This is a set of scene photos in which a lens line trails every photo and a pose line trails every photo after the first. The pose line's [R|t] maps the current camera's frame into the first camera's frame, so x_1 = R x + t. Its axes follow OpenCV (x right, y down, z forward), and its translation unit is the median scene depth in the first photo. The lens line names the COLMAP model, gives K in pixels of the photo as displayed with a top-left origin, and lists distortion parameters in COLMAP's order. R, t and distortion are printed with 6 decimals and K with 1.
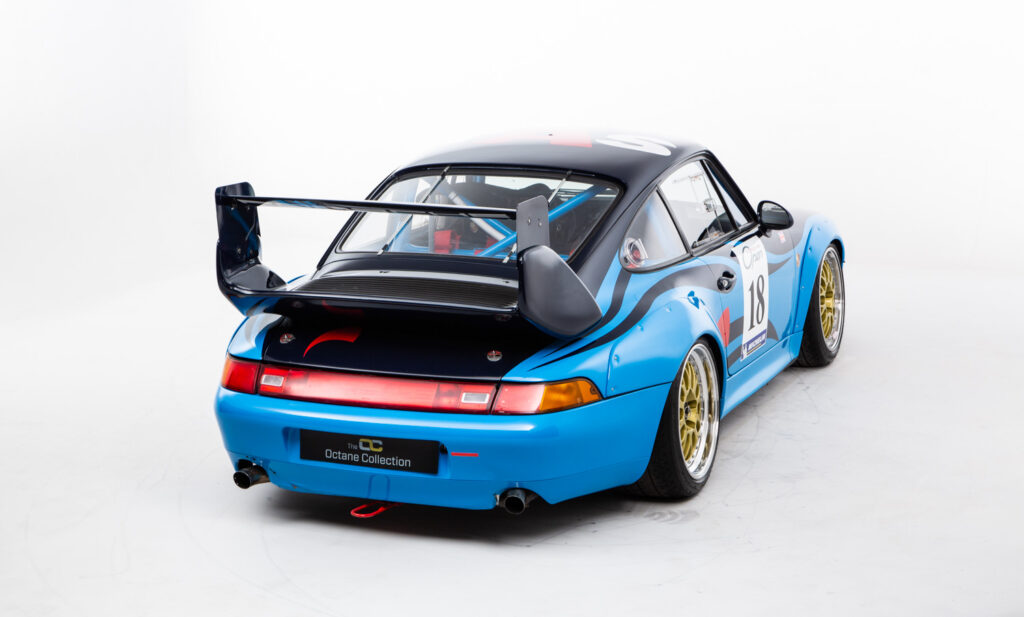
lens RADIAL K [[1972.2, 0, 508.7], [0, 1972.2, 317.8], [0, 0, 1]] dist [0.572975, 0.000000]
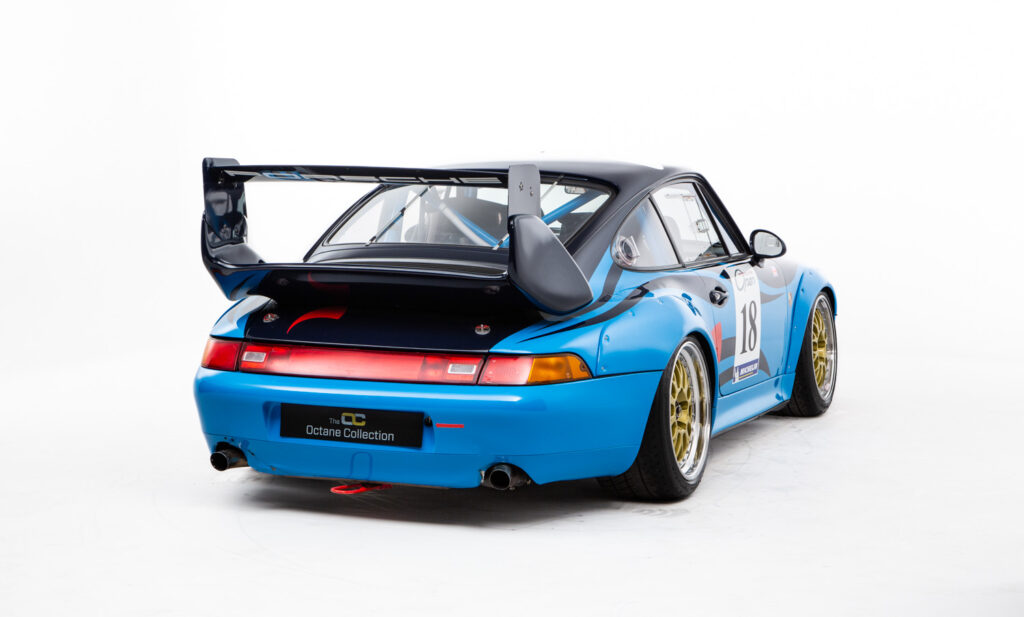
lens RADIAL K [[1972.2, 0, 508.4], [0, 1972.2, 308.0], [0, 0, 1]] dist [0.572975, 0.000000]
pose [[0.999768, 0.020738, 0.005817, -0.000323], [-0.019950, 0.993420, -0.112774, 0.114340], [-0.008117, 0.112632, 0.993604, 0.025852]]
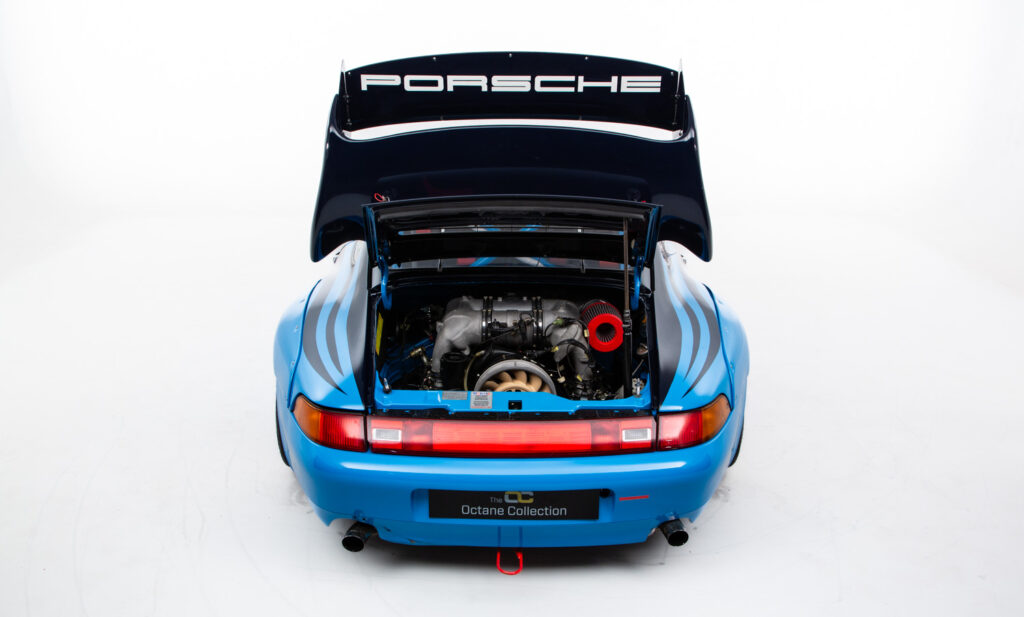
lens RADIAL K [[962.7, 0, 515.9], [0, 962.7, 310.4], [0, 0, 1]] dist [0.135782, 0.000000]
pose [[0.916497, -0.118903, 0.381962, -0.221724], [0.064243, 0.986160, 0.152841, -0.084387], [-0.394850, -0.115540, 0.911452, 0.588721]]
